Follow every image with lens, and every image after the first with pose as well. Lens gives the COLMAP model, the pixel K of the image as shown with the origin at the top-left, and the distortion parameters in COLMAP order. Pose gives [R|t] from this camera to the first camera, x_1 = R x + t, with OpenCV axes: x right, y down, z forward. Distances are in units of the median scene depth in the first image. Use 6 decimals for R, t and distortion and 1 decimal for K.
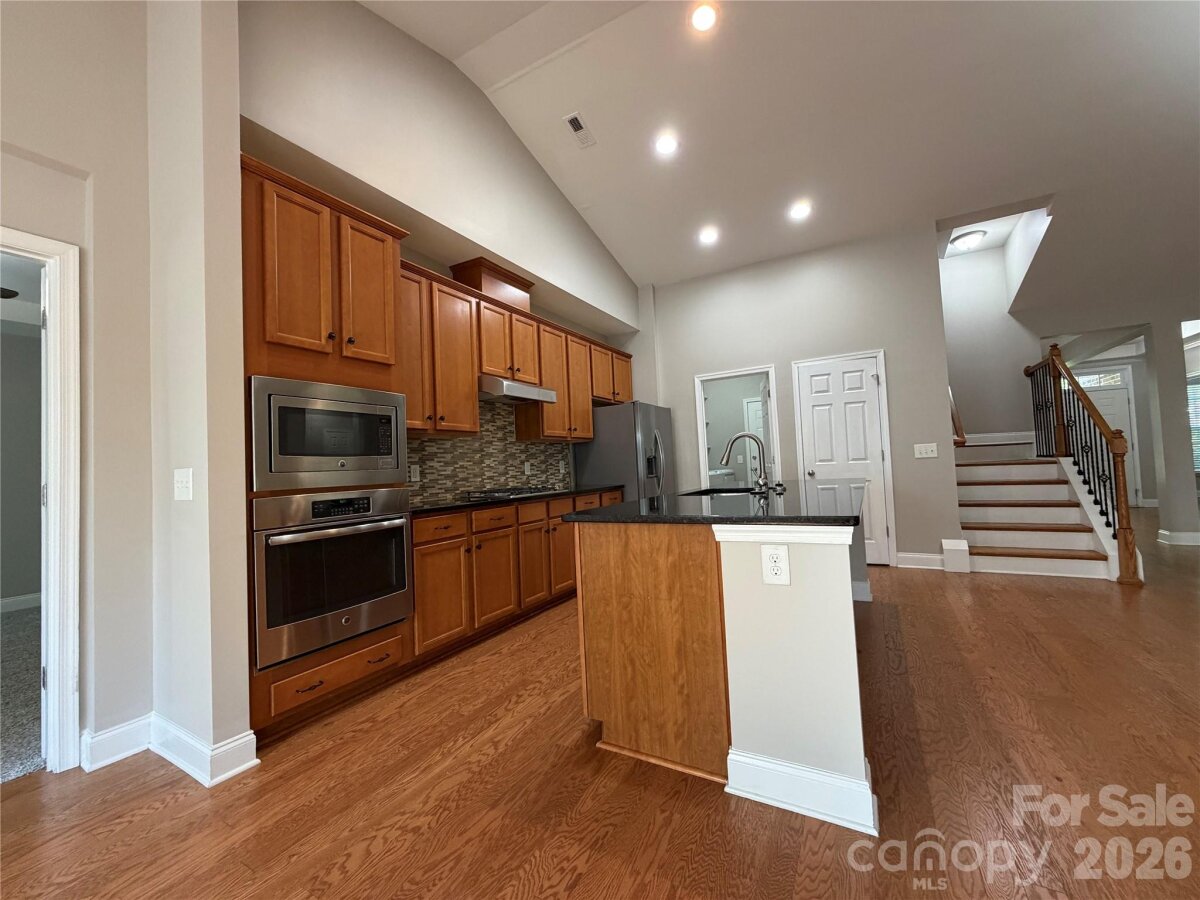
lens RADIAL K [[477.8, 0, 596.6], [0, 477.8, 448.6], [0, 0, 1]] dist [0.001246, -0.000220]
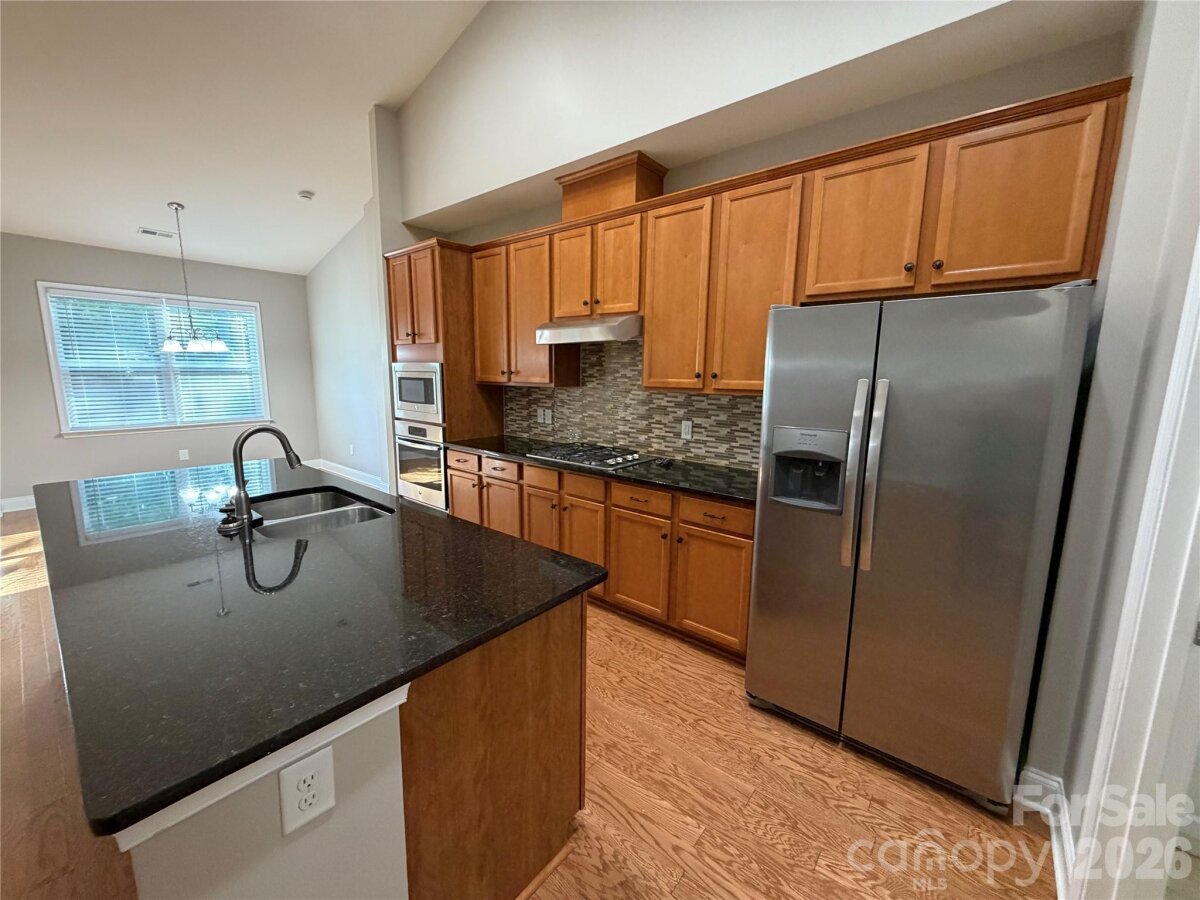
lens RADIAL K [[477.8, 0, 596.6], [0, 477.8, 448.6], [0, 0, 1]] dist [0.001246, -0.000220]
pose [[-0.172982, 0.201536, -0.964085, 0.591379], [0.035481, 0.979481, 0.198388, -0.079454], [0.984286, 0.000111, -0.176583, 1.064157]]
